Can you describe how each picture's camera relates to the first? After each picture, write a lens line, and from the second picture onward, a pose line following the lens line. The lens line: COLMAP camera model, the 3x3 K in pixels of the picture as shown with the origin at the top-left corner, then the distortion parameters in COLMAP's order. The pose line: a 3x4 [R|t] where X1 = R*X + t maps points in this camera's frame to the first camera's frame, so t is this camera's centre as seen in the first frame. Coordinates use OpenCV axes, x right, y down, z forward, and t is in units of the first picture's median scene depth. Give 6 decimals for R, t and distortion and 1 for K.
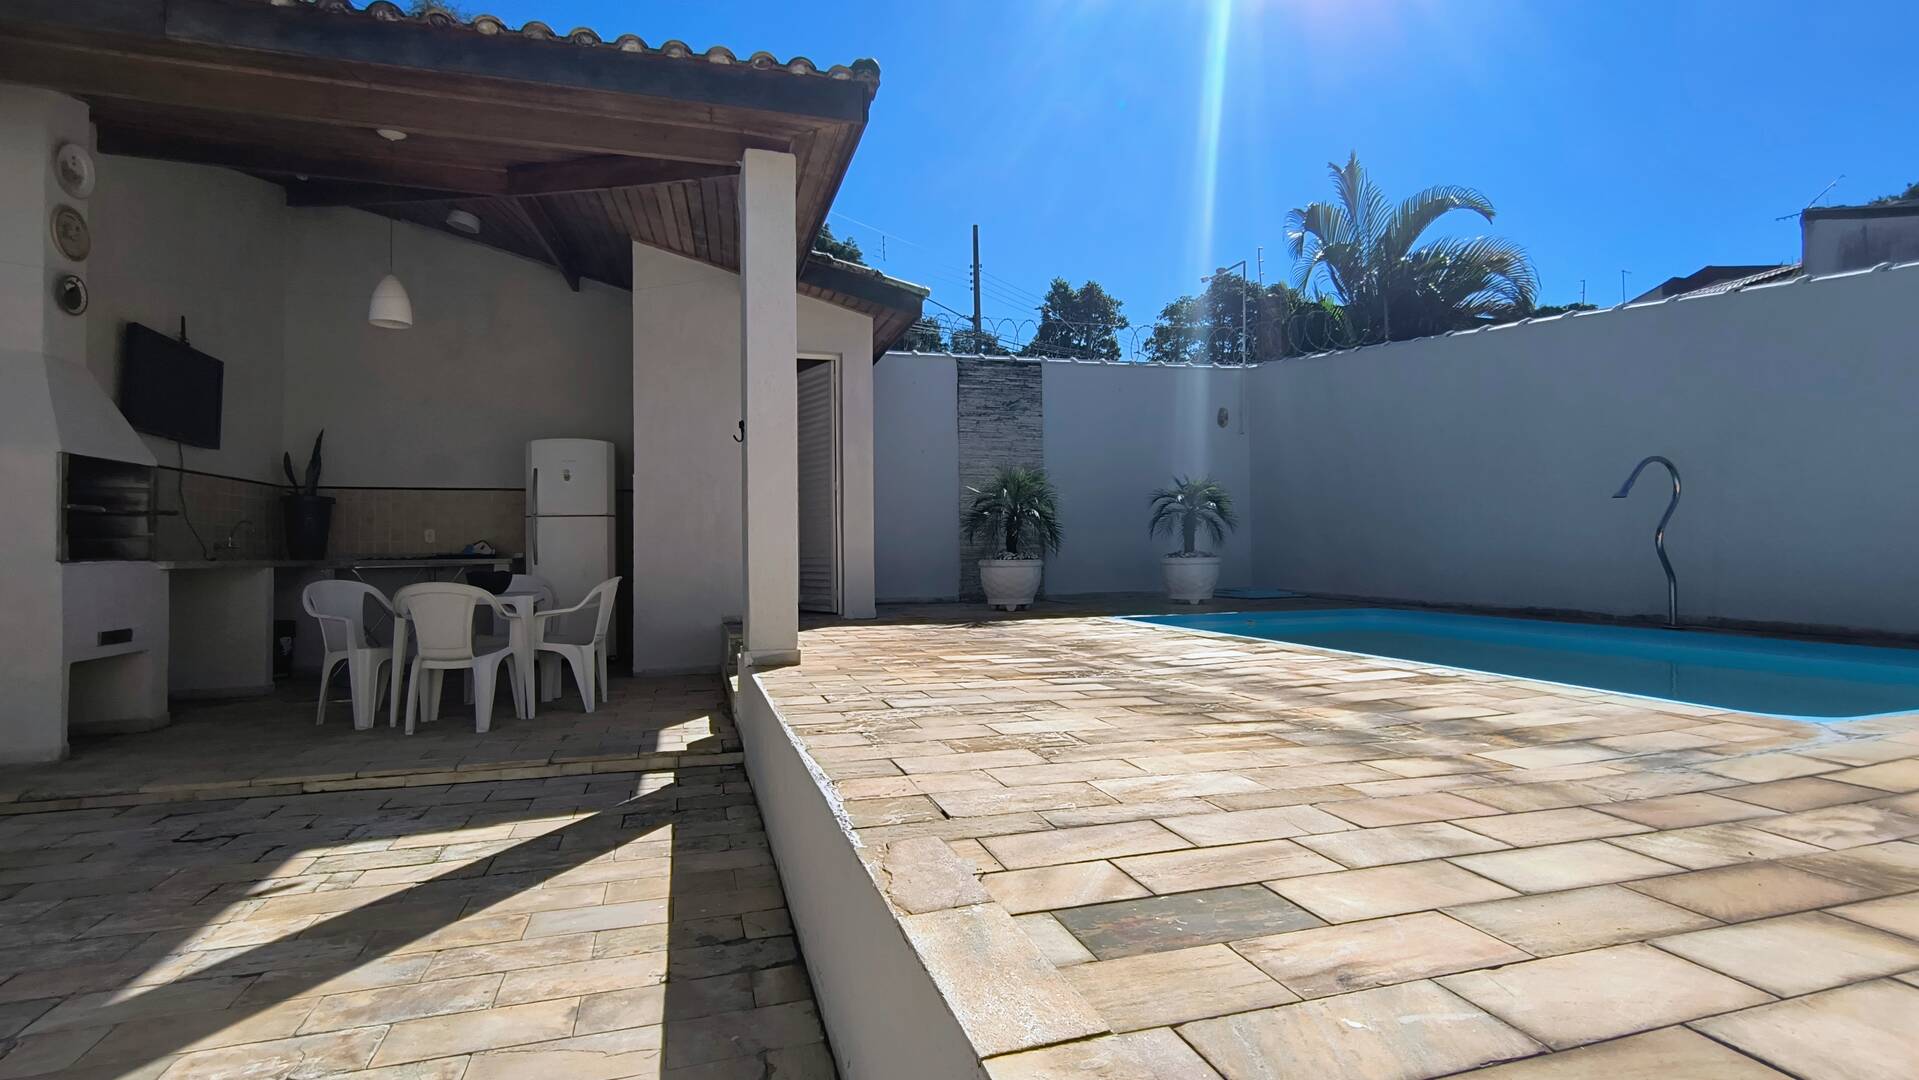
lens RADIAL K [[919.8, 0, 959.5], [0, 919.8, 540.0], [0, 0, 1]] dist [-0.017251, 0.000226]
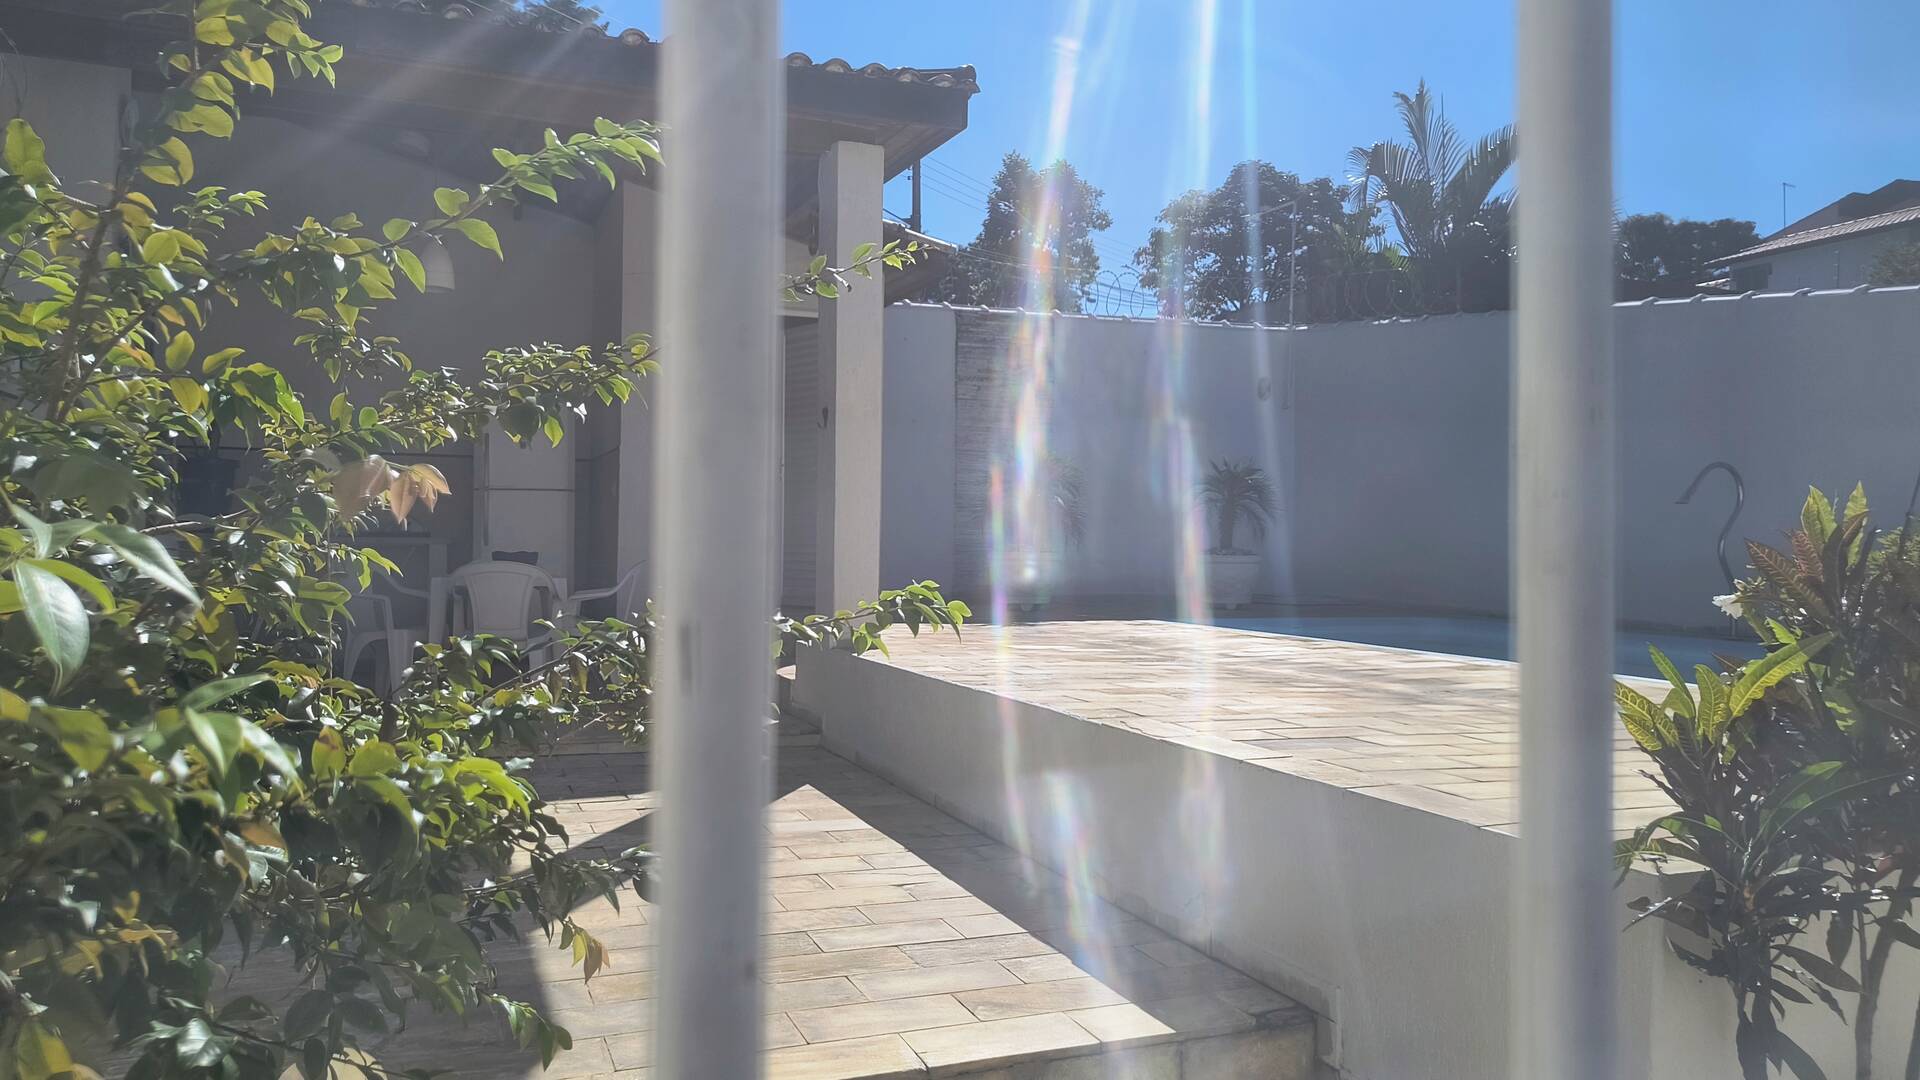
lens RADIAL K [[1319.8, 0, 954.3], [0, 1319.8, 525.3], [0, 0, 1]] dist [0.004175, 0.000583]
pose [[0.997358, 0.024435, 0.068408, -0.089356], [-0.024385, 0.999701, -0.001569, -0.000839], [-0.068426, -0.000103, 0.997656, -0.215369]]
